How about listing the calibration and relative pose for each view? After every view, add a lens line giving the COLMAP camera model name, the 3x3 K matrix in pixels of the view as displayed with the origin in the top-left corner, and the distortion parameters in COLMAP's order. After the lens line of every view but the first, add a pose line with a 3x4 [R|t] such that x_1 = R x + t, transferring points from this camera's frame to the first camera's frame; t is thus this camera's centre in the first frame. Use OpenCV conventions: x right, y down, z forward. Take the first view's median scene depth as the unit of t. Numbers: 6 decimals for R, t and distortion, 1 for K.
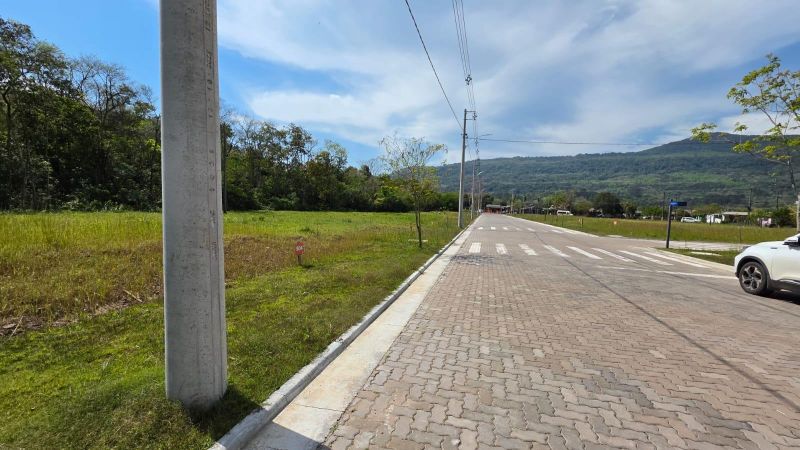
lens RADIAL K [[316.6, 0, 395.5], [0, 316.6, 232.1], [0, 0, 1]] dist [0.000521, 0.000075]
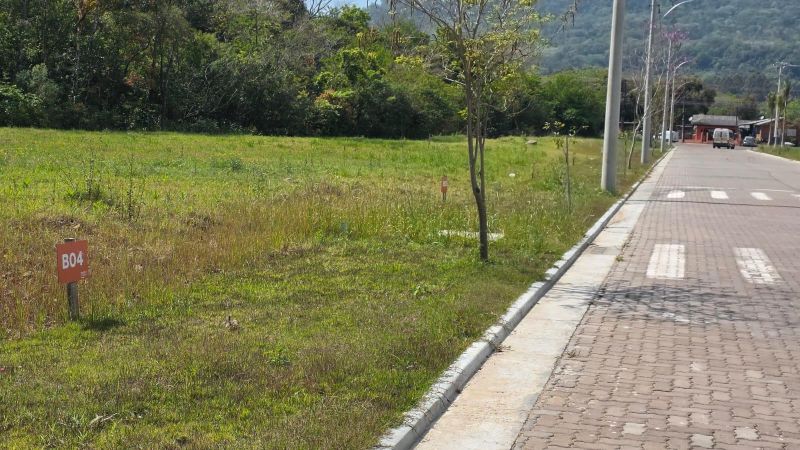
lens RADIAL K [[1061.4, 0, 401.2], [0, 1061.4, 220.9], [0, 0, 1]] dist [0.076370, -0.057561]
pose [[0.999793, 0.009627, 0.017925, -0.011524], [-0.009910, 0.999826, 0.015782, -0.001450], [-0.017770, -0.015956, 0.999715, 0.012186]]
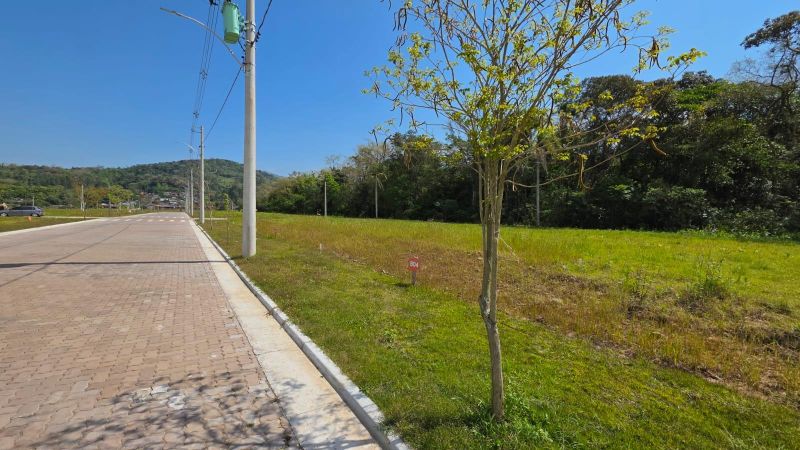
lens RADIAL K [[317.3, 0, 398.3], [0, 317.3, 227.2], [0, 0, 1]] dist [0.000350, -0.000168]
pose [[-0.640468, -0.011343, -0.767901, 0.203343], [-0.100279, 0.992566, 0.068976, -0.054548], [0.761409, 0.121182, -0.636844, 0.787447]]
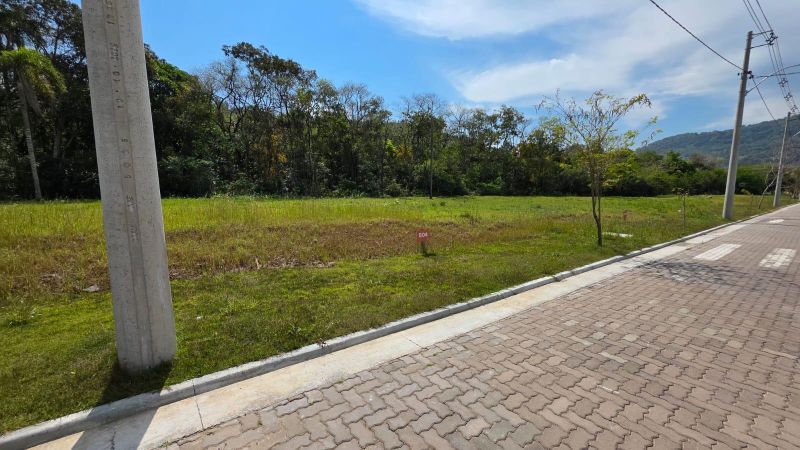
lens RADIAL K [[317.3, 0, 398.3], [0, 317.3, 227.2], [0, 0, 1]] dist [0.000350, -0.000168]
pose [[0.788770, 0.051197, -0.612552, 0.117556], [-0.032025, 0.998595, 0.042224, -0.005179], [0.613853, -0.013688, 0.789302, 0.102284]]
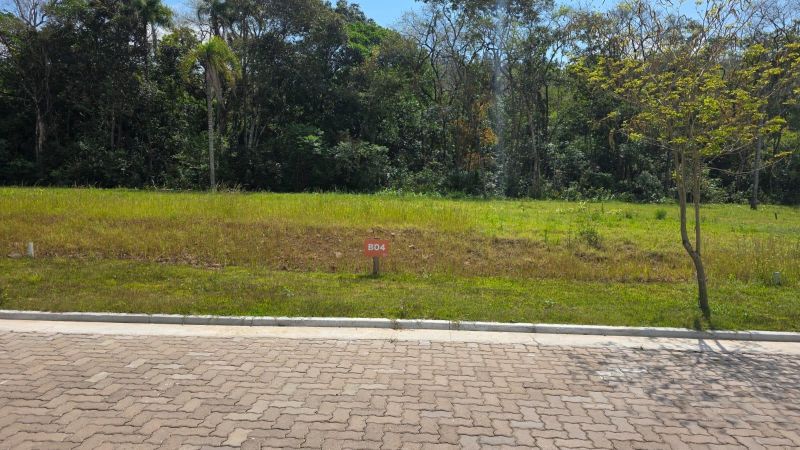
lens RADIAL K [[531.5, 0, 395.3], [0, 531.5, 225.4], [0, 0, 1]] dist [0.074324, -0.076090]
pose [[0.234823, 0.055985, -0.970425, 0.396108], [-0.089995, 0.995304, 0.035644, -0.018826], [0.967863, 0.078963, 0.238759, 0.405614]]
